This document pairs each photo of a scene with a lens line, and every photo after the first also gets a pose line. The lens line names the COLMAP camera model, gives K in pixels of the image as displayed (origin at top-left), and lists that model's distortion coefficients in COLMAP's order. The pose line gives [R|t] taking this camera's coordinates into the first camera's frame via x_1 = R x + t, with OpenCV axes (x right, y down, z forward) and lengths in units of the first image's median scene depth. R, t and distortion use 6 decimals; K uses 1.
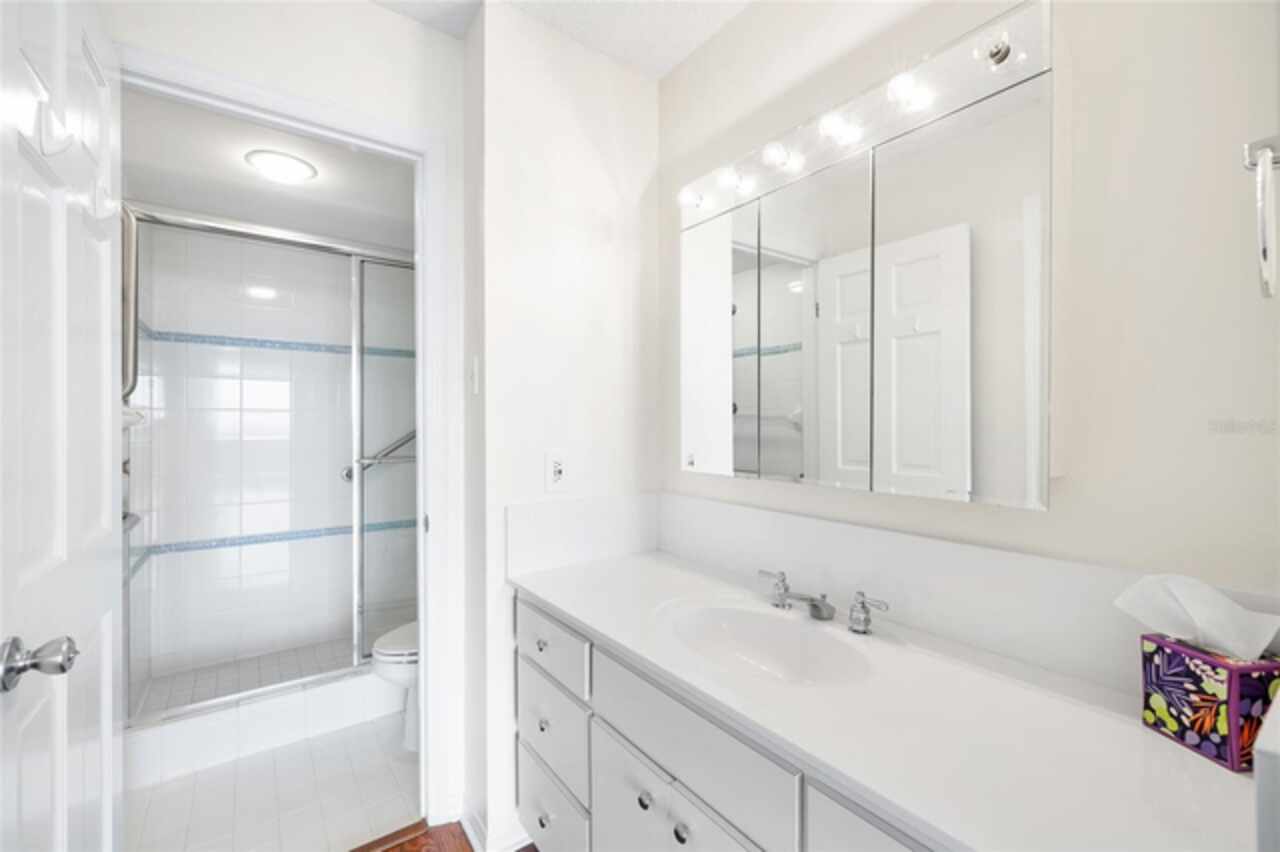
lens RADIAL K [[543.2, 0, 641.7], [0, 543.2, 417.3], [0, 0, 1]] dist [0.000575, 0.000384]
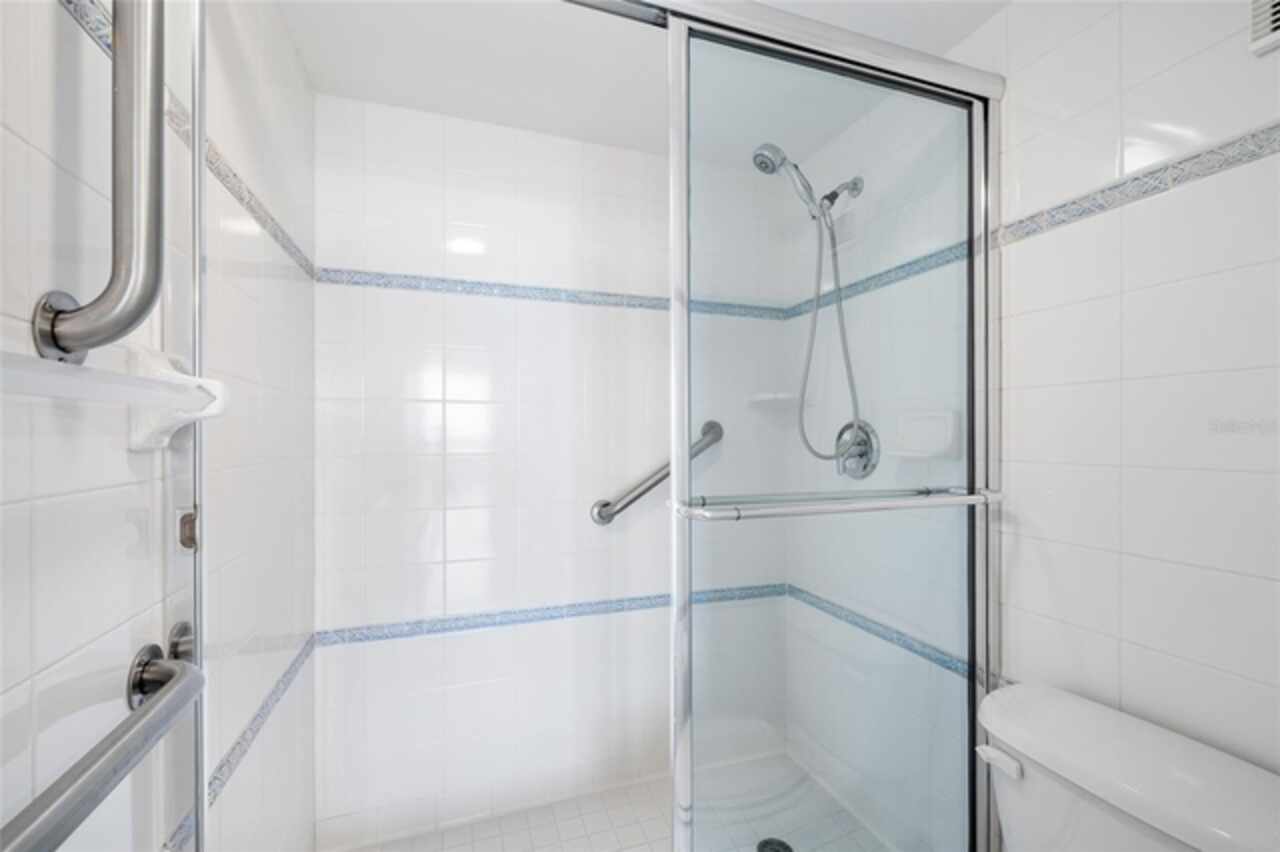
lens RADIAL K [[543.2, 0, 639.4], [0, 543.2, 431.1], [0, 0, 1]] dist [0.000575, 0.000384]
pose [[0.957576, 0.004861, -0.288139, -0.377782], [-0.000356, 0.999877, 0.015685, 0.010046], [0.288179, -0.014917, 0.957460, 0.514757]]
